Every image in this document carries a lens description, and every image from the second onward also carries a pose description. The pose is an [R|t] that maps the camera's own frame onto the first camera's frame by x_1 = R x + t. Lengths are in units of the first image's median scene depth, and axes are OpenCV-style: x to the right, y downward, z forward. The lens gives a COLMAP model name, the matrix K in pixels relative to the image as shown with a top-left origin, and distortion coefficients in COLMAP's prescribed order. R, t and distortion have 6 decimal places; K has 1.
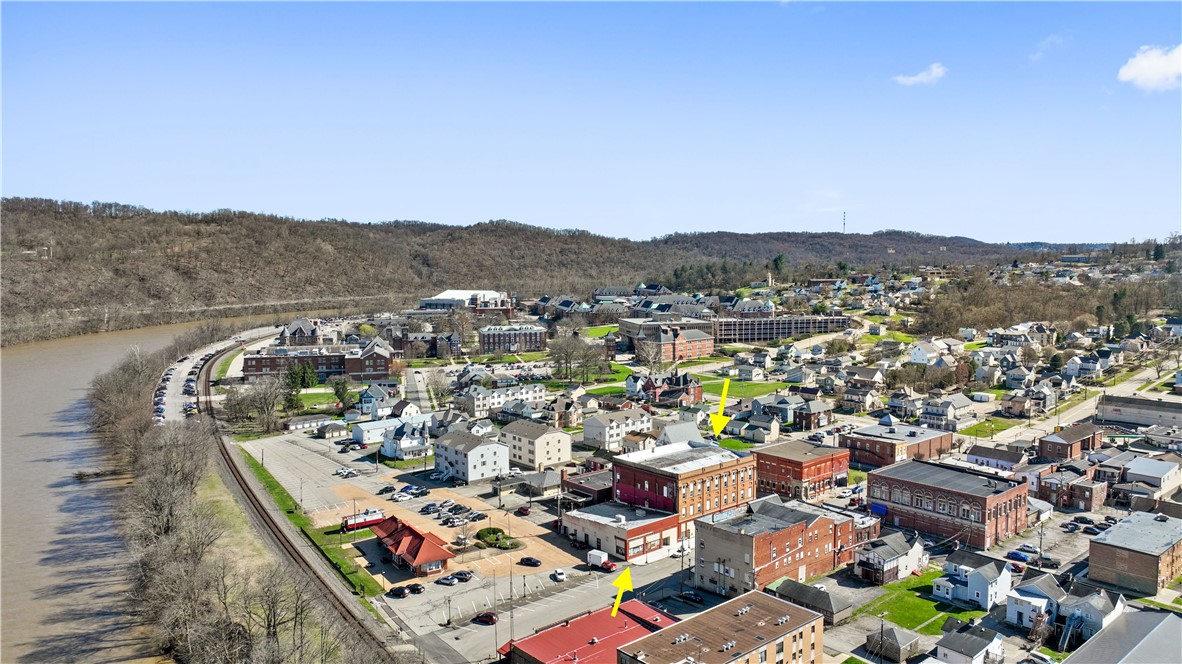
lens RADIAL K [[826.7, 0, 591.0], [0, 826.7, 332.0], [0, 0, 1]] dist [-0.003755, 0.019131]
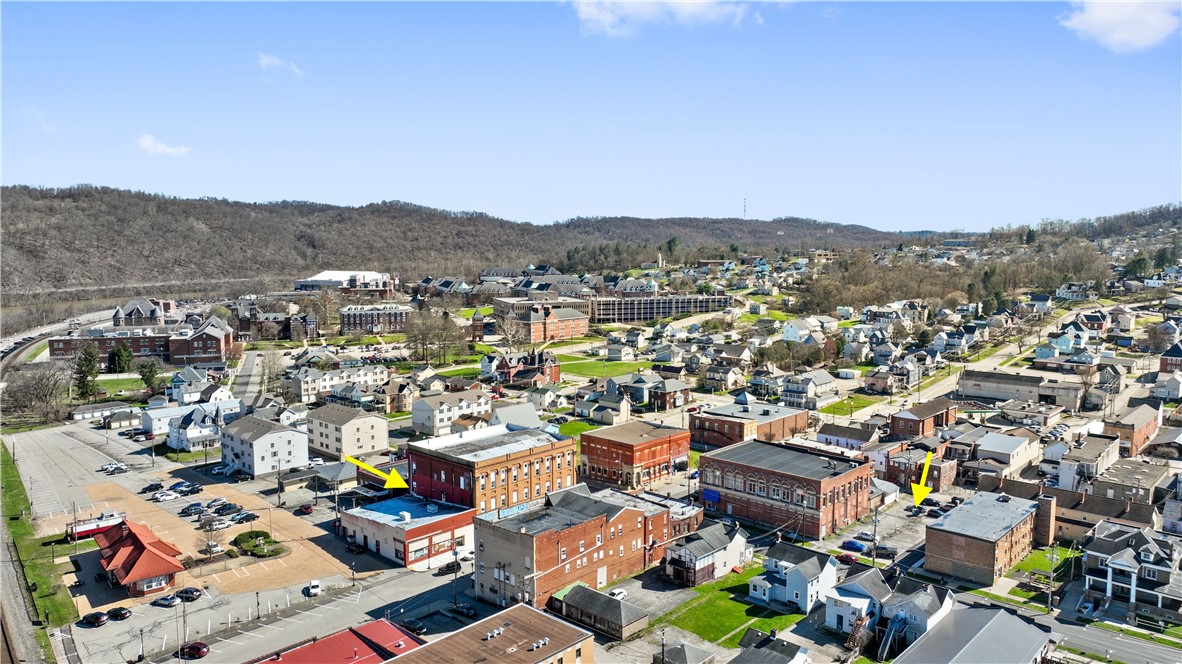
lens RADIAL K [[826.7, 0, 591.0], [0, 826.7, 332.0], [0, 0, 1]] dist [-0.003755, 0.019131]
pose [[0.994246, -0.005002, 0.107004, 0.082207], [0.003309, 0.999867, 0.015994, 0.015111], [-0.107070, -0.015548, 0.994130, 0.087040]]
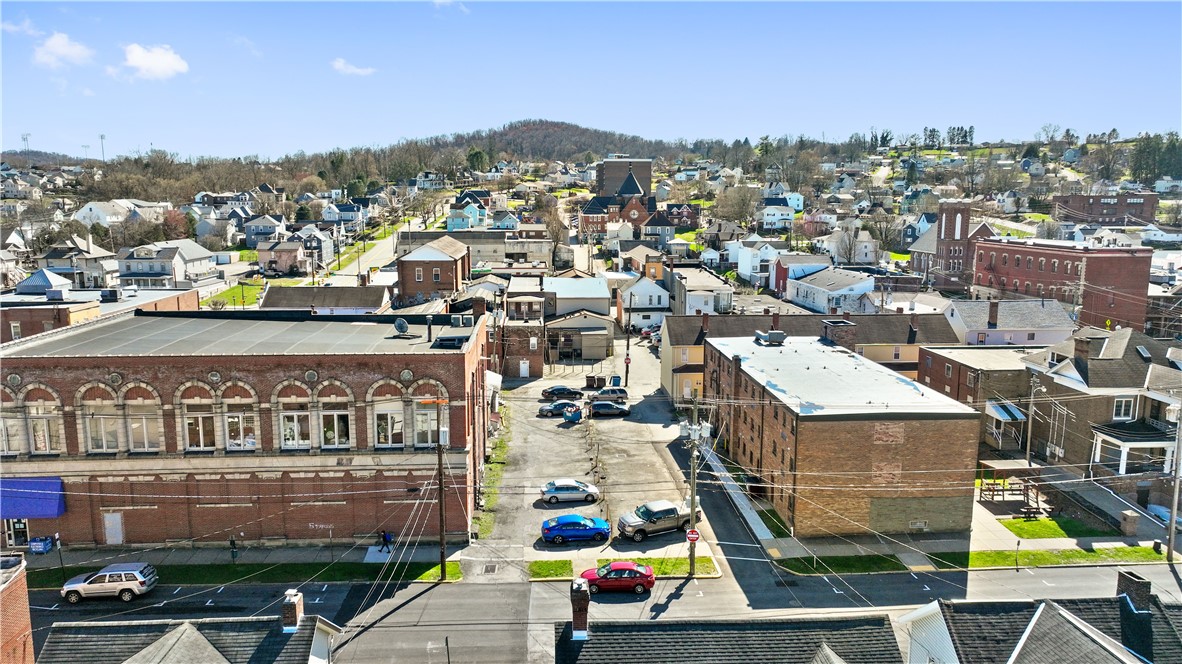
lens RADIAL K [[826.7, 0, 591.0], [0, 826.7, 332.0], [0, 0, 1]] dist [-0.003755, 0.019131]
pose [[0.595335, -0.116899, 0.794928, 0.171083], [0.063935, 0.993115, 0.098162, 0.100415], [-0.800930, -0.007615, 0.598710, 0.476796]]
